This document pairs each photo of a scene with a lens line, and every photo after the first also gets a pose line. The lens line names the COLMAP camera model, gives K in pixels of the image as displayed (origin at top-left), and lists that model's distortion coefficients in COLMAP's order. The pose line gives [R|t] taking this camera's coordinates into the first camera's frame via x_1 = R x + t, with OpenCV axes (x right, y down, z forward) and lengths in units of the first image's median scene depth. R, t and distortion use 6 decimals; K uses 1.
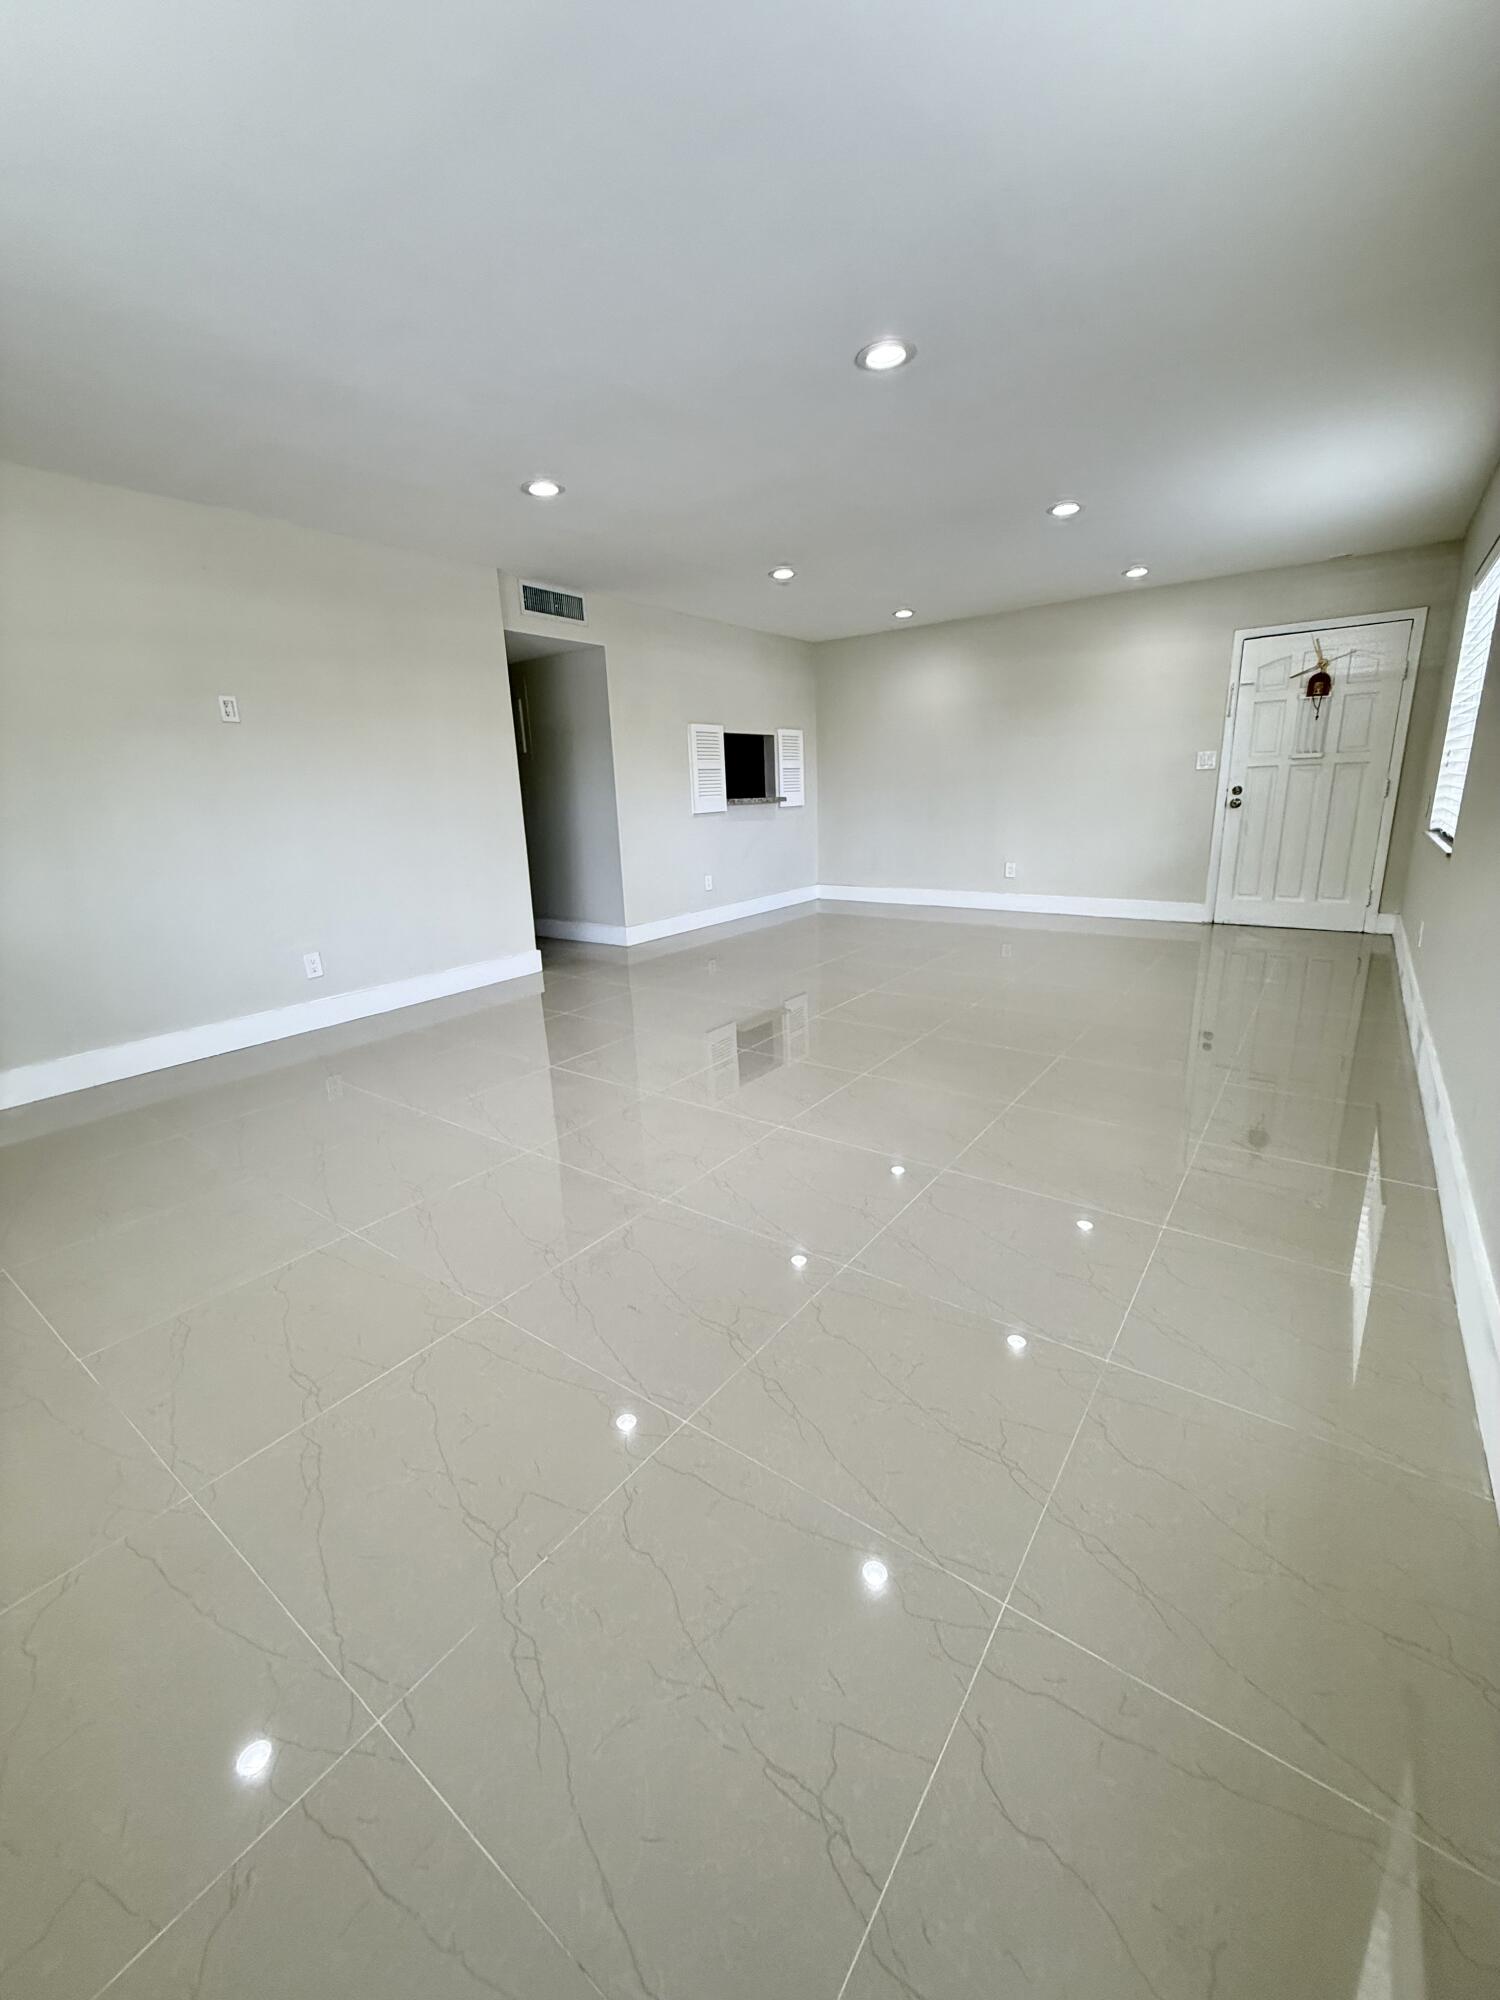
lens RADIAL K [[794.8, 0, 750.3], [0, 794.8, 996.8], [0, 0, 1]] dist [-0.000654, 0.000360]
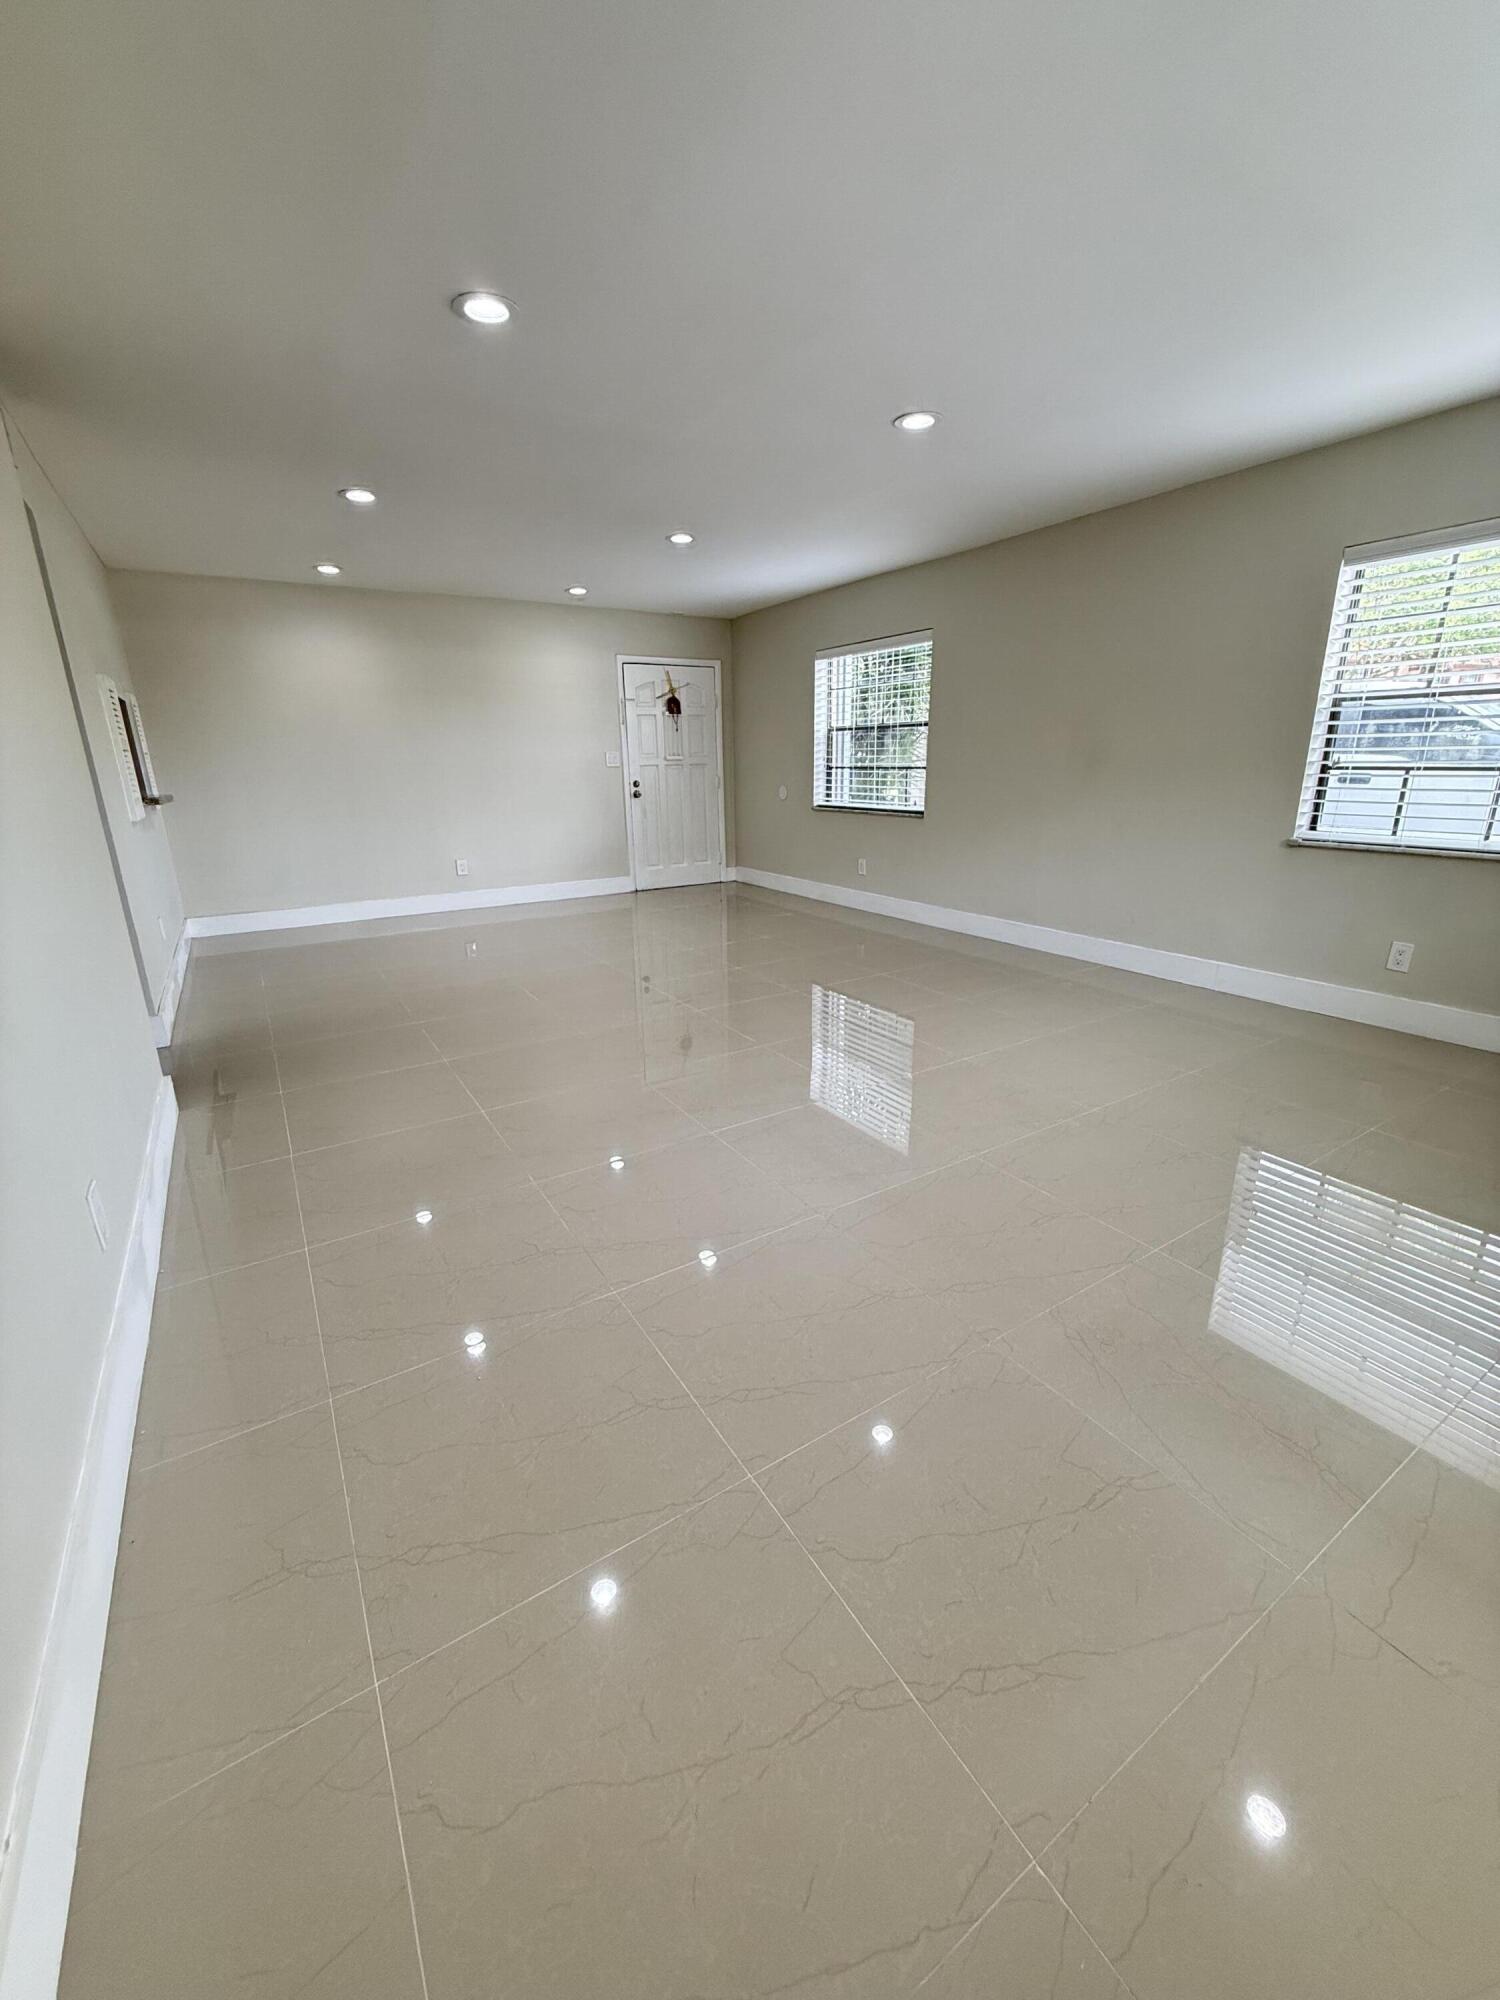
lens RADIAL K [[793.9, 0, 750.0], [0, 793.9, 1000.0], [0, 0, 1]] dist [-0.018057, -0.000013]
pose [[0.368825, -0.235241, 0.899238, -0.549905], [0.243857, 0.958046, 0.150607, -0.079661], [-0.896940, 0.163737, 0.410717, 0.393752]]
